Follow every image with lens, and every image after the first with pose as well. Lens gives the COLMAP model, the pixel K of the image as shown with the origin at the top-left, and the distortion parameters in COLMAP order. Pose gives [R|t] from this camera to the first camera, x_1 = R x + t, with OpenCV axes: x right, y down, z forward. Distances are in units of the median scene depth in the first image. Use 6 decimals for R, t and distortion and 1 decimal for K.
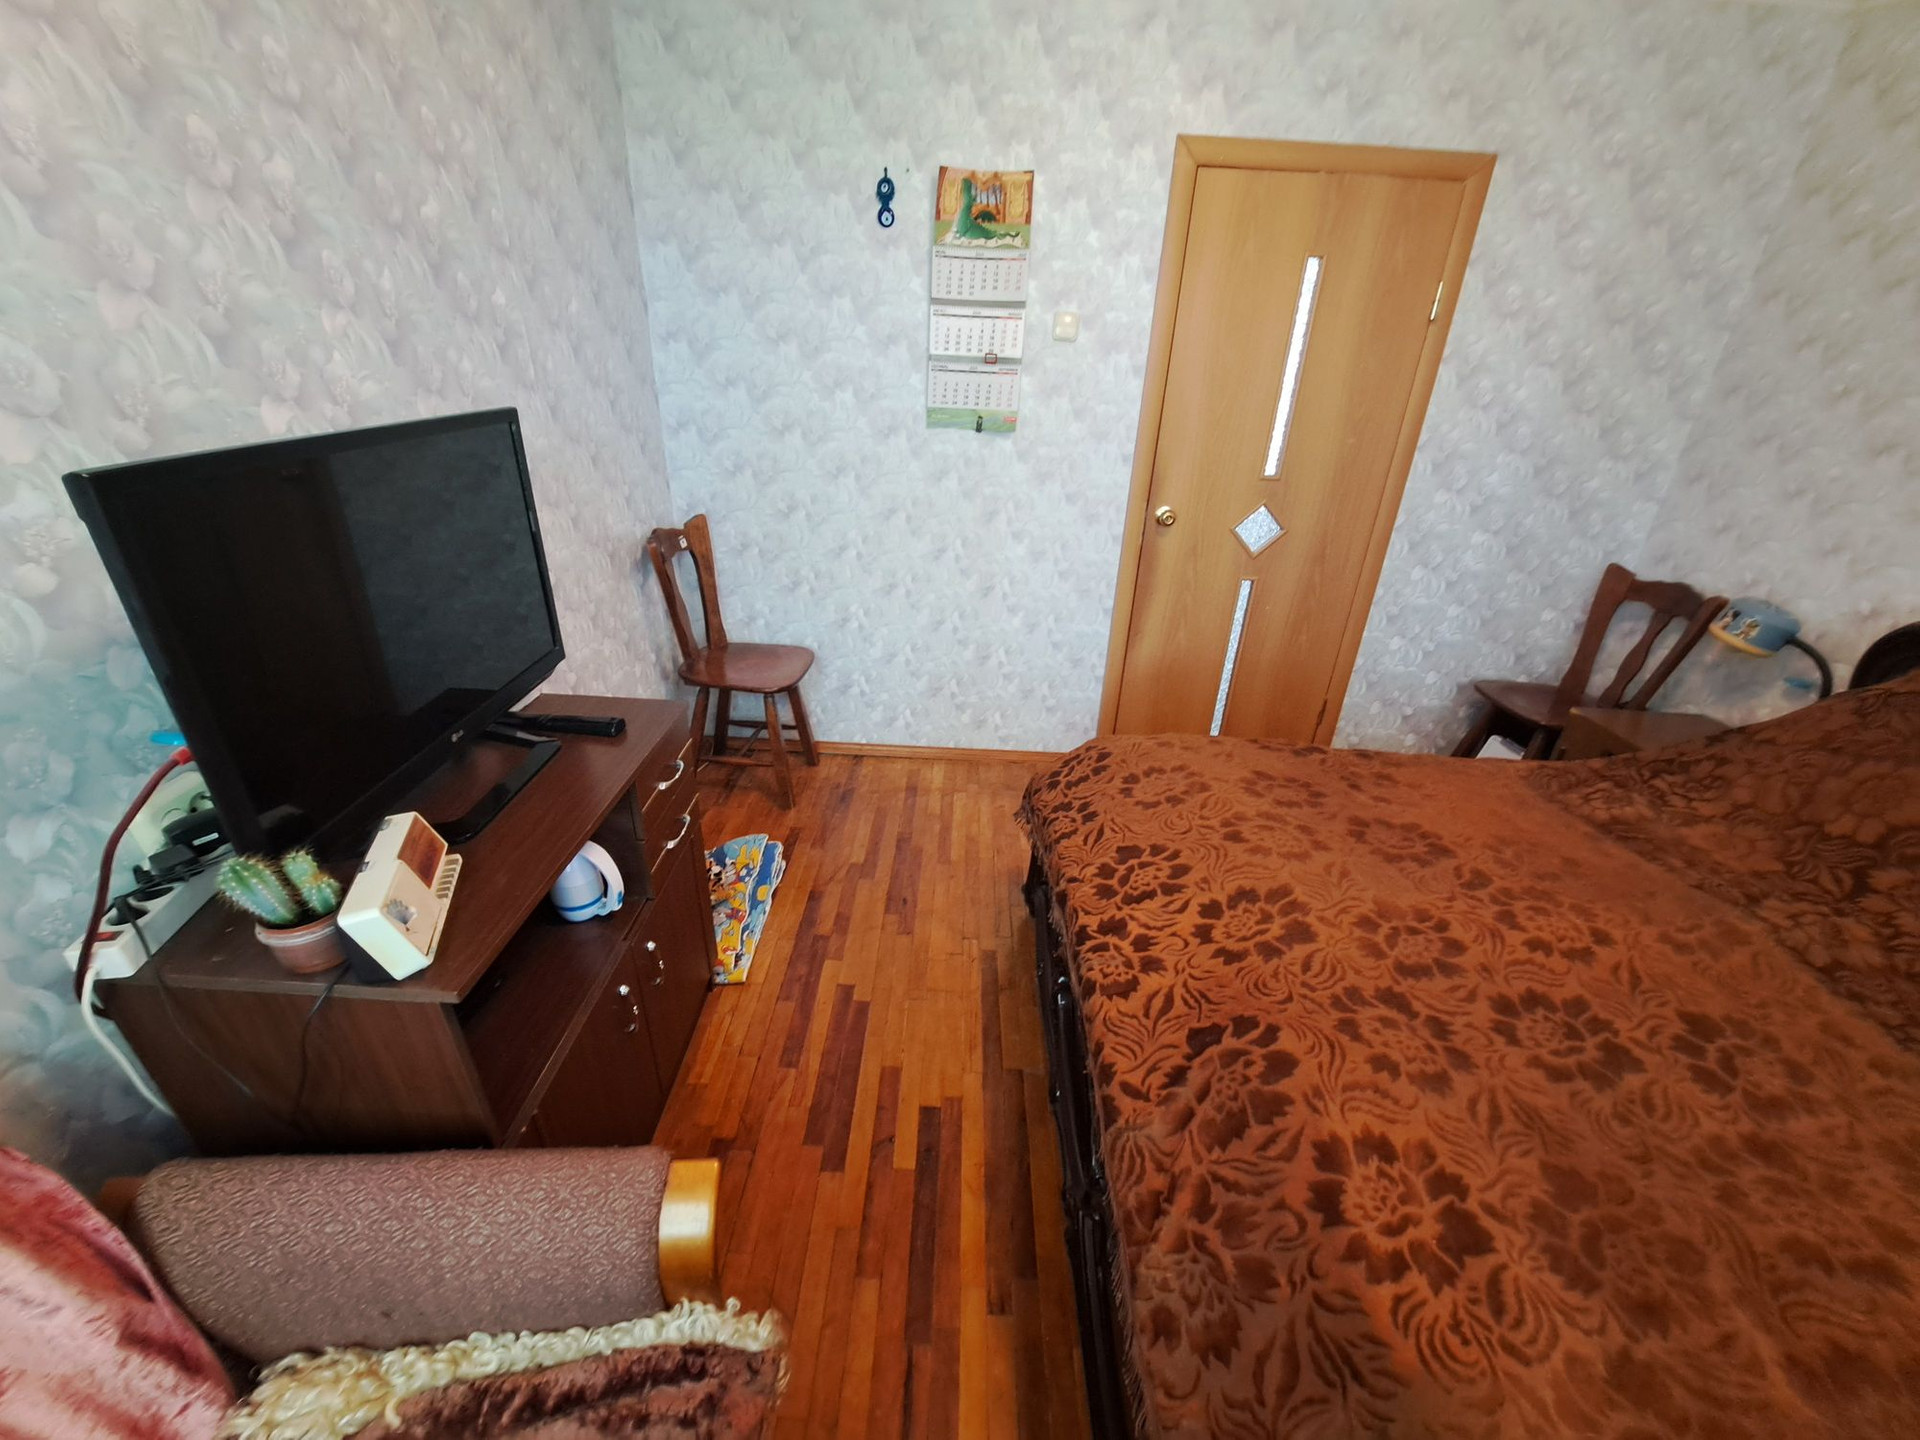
lens RADIAL K [[762.4, 0, 947.5], [0, 762.4, 777.0], [0, 0, 1]] dist [-0.019081, -0.000589]
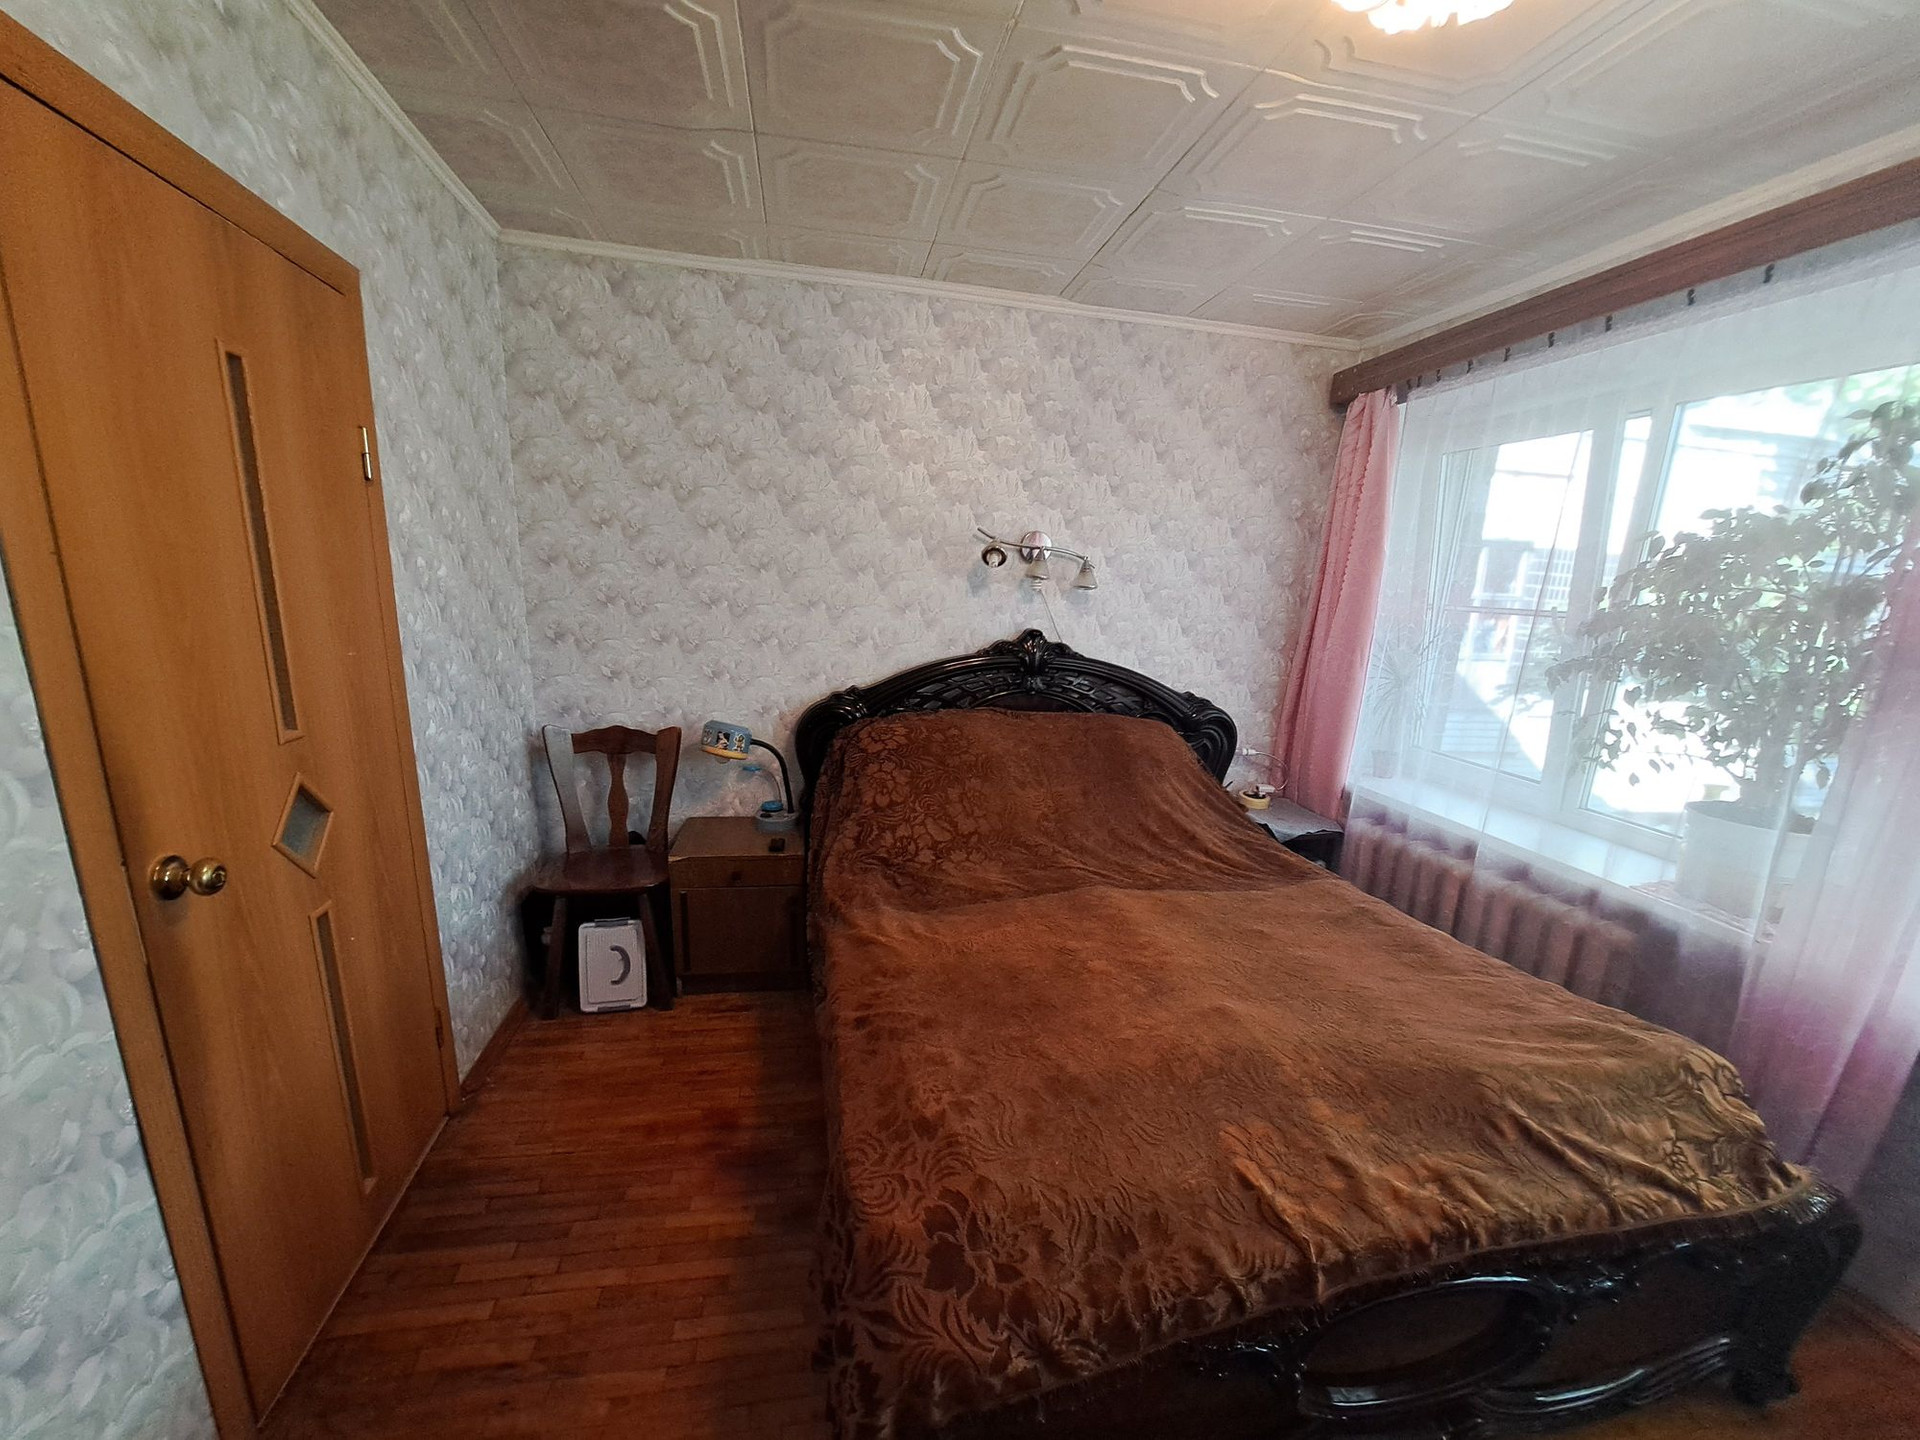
lens RADIAL K [[762.4, 0, 949.2], [0, 762.4, 772.3], [0, 0, 1]] dist [-0.019081, -0.000589]
pose [[-0.215067, -0.278805, 0.935956, -0.267177], [0.411184, 0.843444, 0.345731, -0.563989], [-0.885818, 0.459205, -0.066756, 0.981426]]
